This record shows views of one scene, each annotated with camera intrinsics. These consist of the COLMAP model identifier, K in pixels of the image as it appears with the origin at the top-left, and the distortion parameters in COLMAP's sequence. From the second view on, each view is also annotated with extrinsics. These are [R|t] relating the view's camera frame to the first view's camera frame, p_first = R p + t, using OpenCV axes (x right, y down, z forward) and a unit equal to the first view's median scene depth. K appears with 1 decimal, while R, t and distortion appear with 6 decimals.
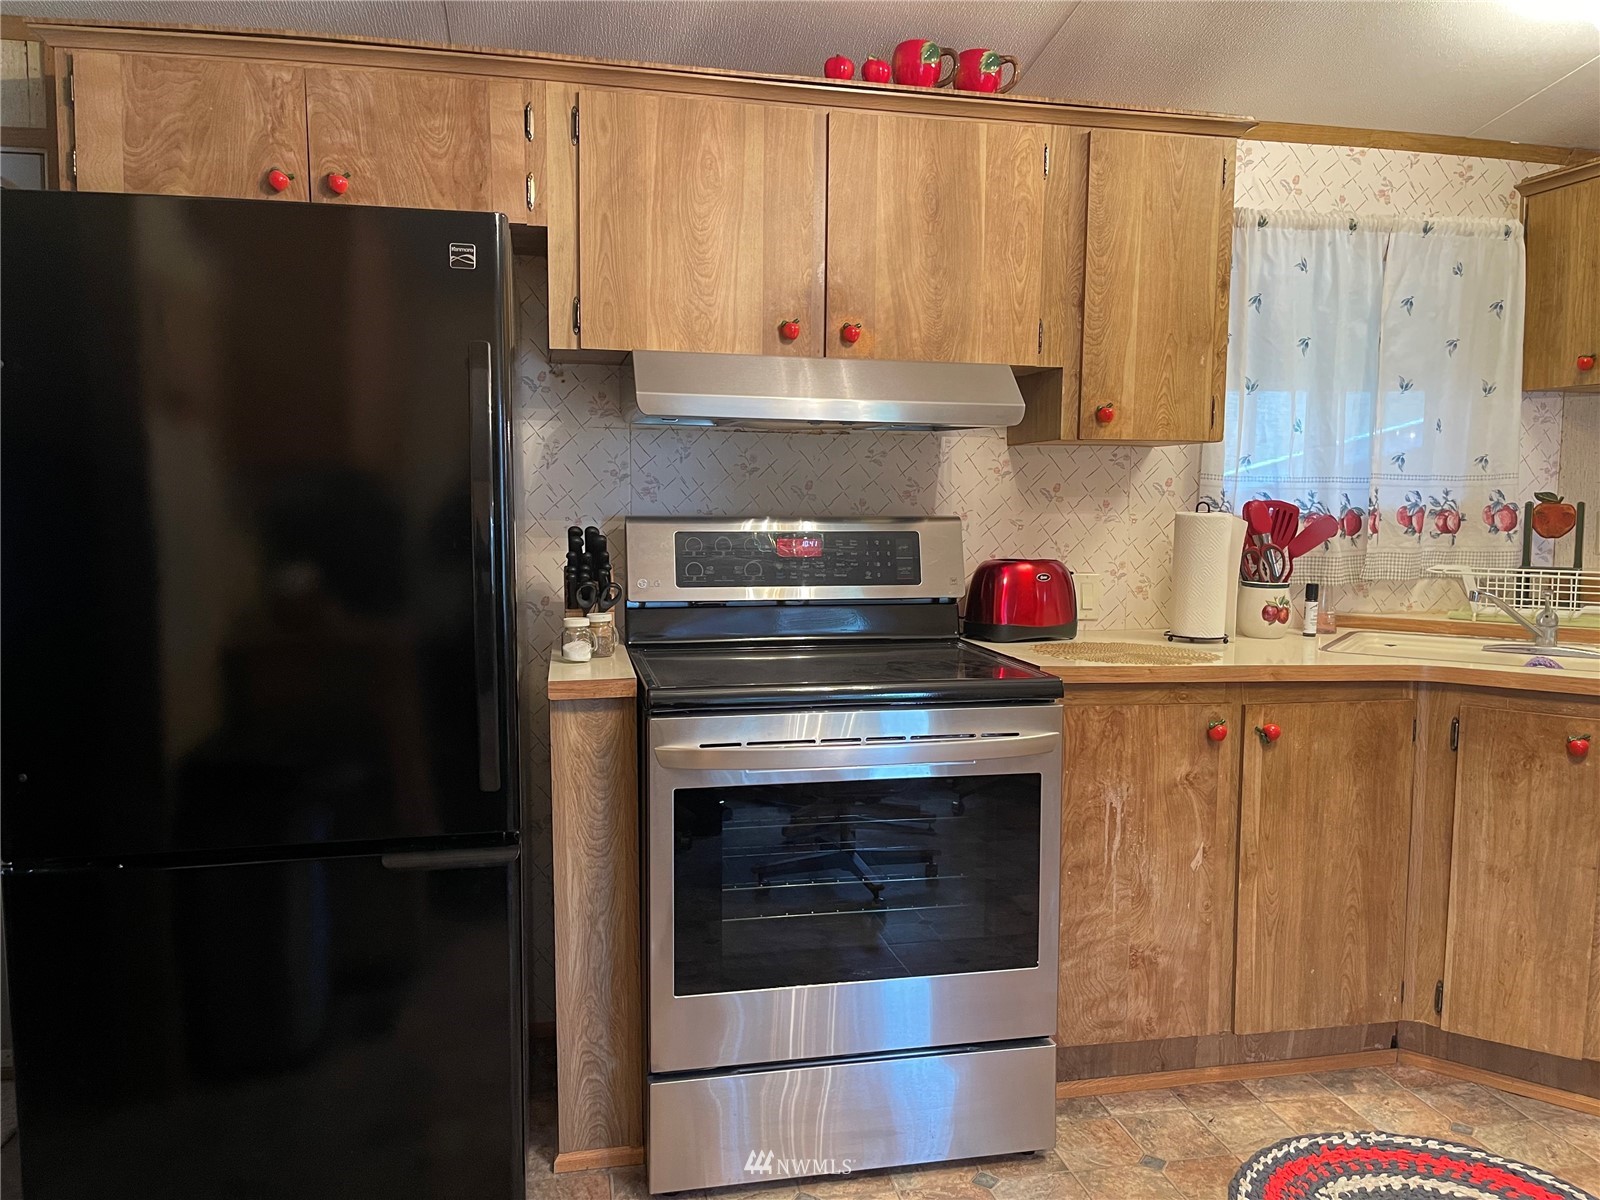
lens RADIAL K [[1200.4, 0, 807.4], [0, 1200.4, 605.4], [0, 0, 1]] dist [0.069751, -0.092615]
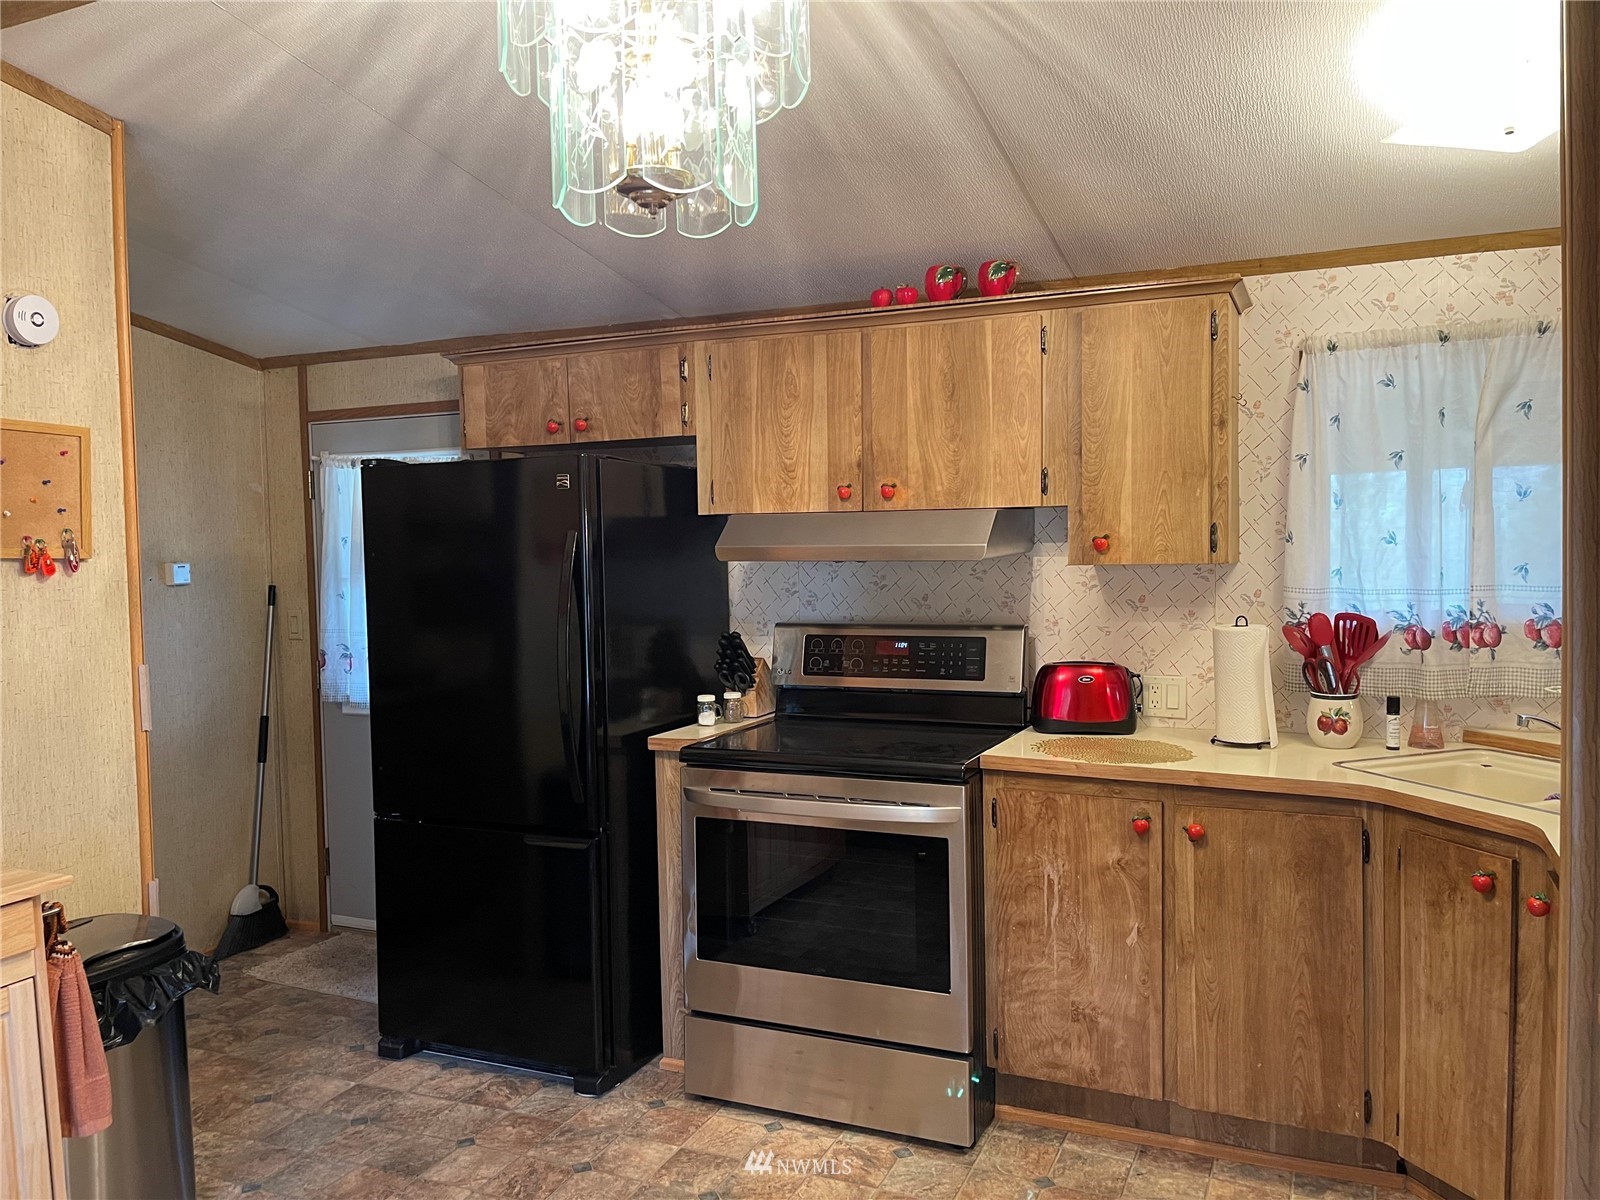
lens RADIAL K [[1197.9, 0, 799.8], [0, 1197.9, 592.6], [0, 0, 1]] dist [0.073777, -0.099163]
pose [[0.808837, 0.002545, -0.588028, 0.728167], [-0.031850, 0.998712, -0.039488, -0.058202], [0.587170, 0.050668, 0.807876, -0.117225]]
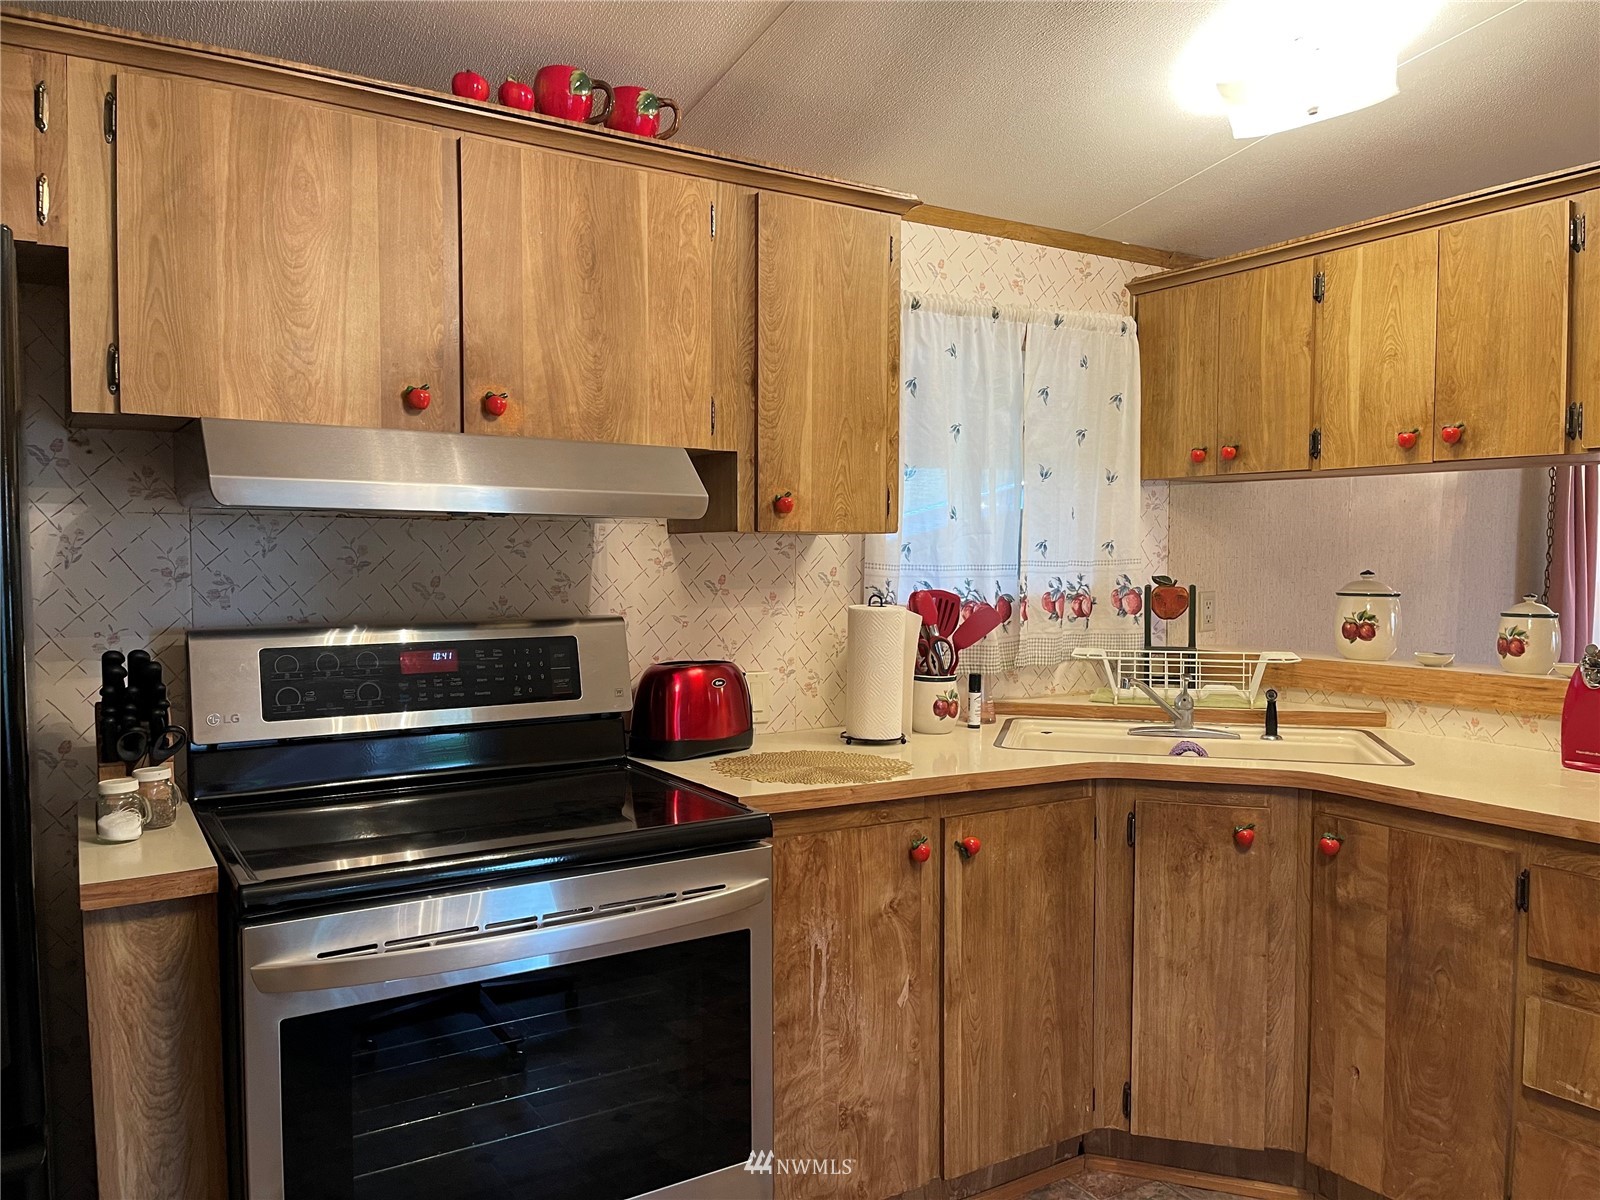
lens RADIAL K [[1203.2, 0, 812.5], [0, 1203.2, 610.7], [0, 0, 1]] dist [0.075173, -0.101122]
pose [[0.938757, -0.023078, 0.343806, -0.047701], [0.036880, 0.998753, -0.033657, -0.049249], [-0.342601, 0.044275, 0.938437, 0.154829]]
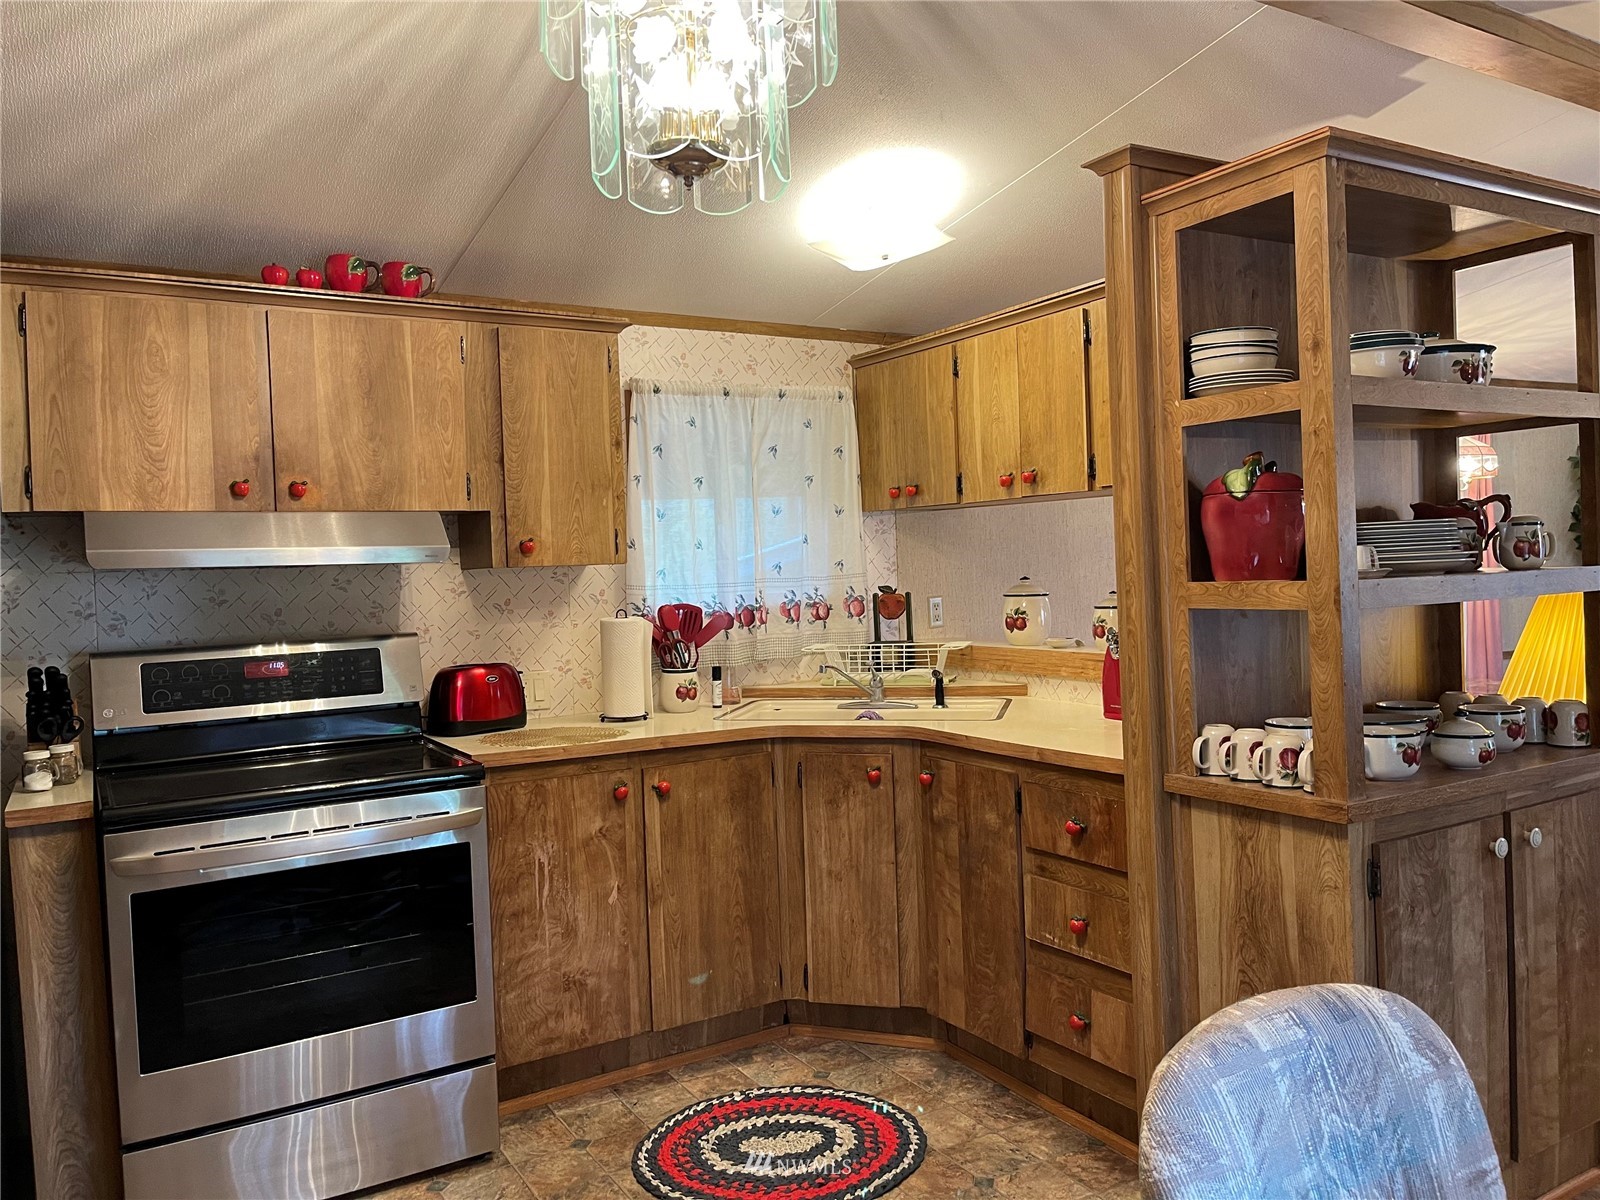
lens RADIAL K [[1197.9, 0, 799.8], [0, 1197.9, 592.6], [0, 0, 1]] dist [0.073777, -0.099163]
pose [[0.944580, -0.048990, 0.324604, 0.110677], [0.072298, 0.995569, -0.060130, -0.016240], [-0.320220, 0.080266, 0.943937, -0.278664]]
